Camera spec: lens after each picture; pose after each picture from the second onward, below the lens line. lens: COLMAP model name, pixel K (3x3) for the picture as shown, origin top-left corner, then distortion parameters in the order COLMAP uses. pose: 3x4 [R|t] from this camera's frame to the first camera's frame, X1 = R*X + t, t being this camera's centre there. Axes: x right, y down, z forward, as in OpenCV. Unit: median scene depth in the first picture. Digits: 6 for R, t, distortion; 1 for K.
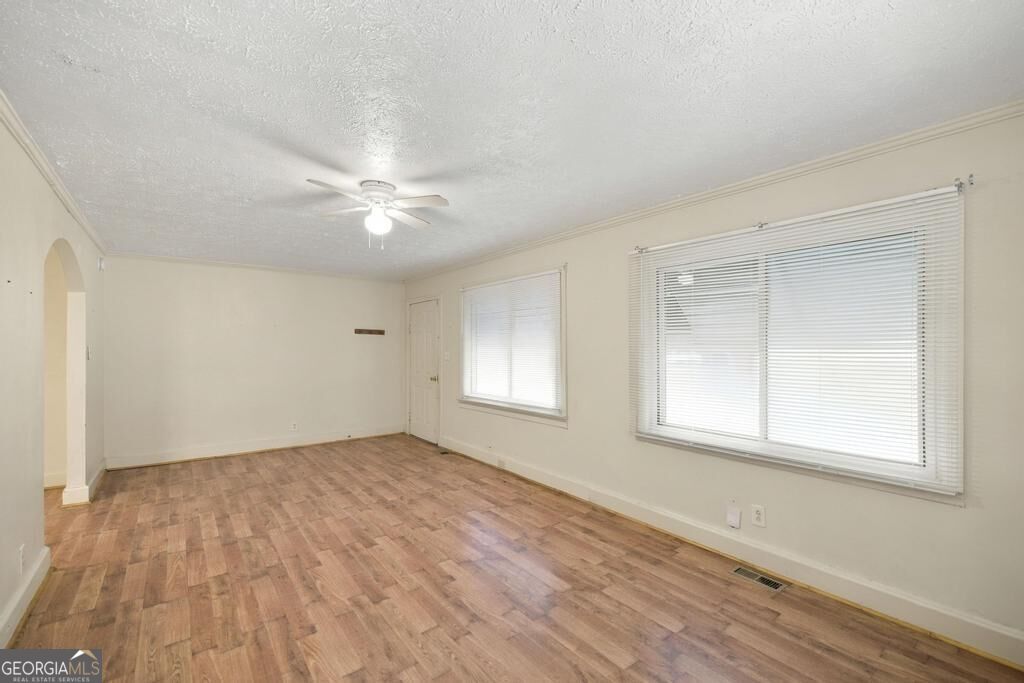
lens RADIAL K [[434.1, 0, 507.9], [0, 434.1, 347.3], [0, 0, 1]] dist [0.008708, 0.000121]
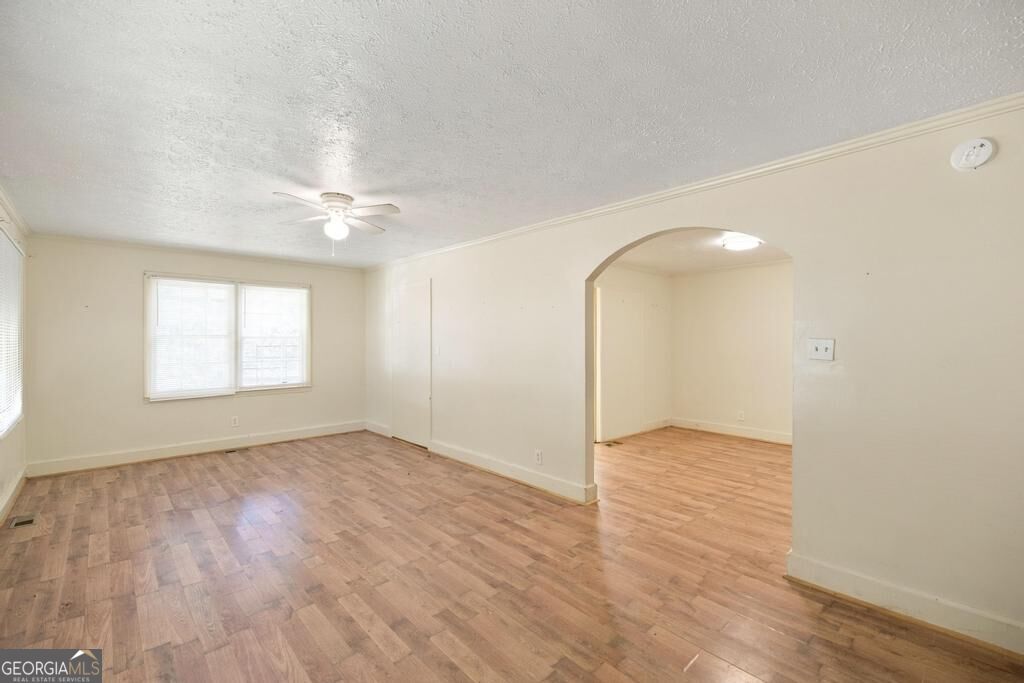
lens RADIAL K [[444.8, 0, 519.2], [0, 444.8, 339.6], [0, 0, 1]] dist [0.000935, 0.000721]
pose [[-0.994886, -0.003621, -0.100936, -0.581392], [-0.003243, 0.999987, -0.003907, 0.000988], [0.100949, -0.003559, -0.994885, 1.951130]]
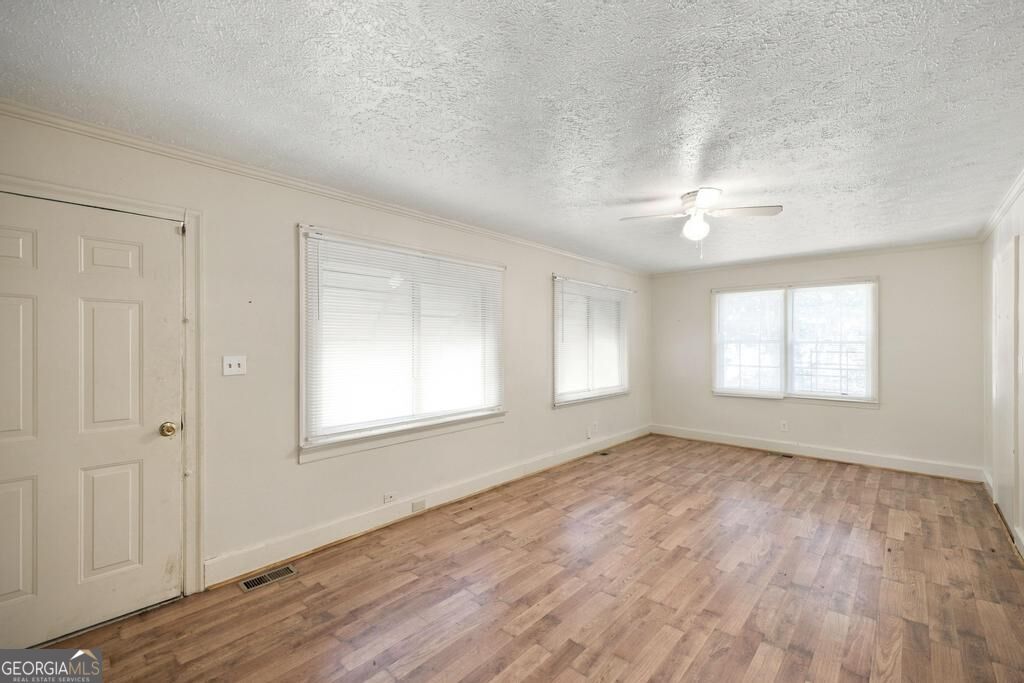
lens RADIAL K [[434.1, 0, 517.1], [0, 434.1, 341.5], [0, 0, 1]] dist [0.008708, 0.000121]
pose [[-0.182408, -0.001777, 0.983221, -1.133495], [-0.002518, 0.999996, 0.001340, -0.012738], [-0.983220, -0.002231, -0.182411, 1.447969]]
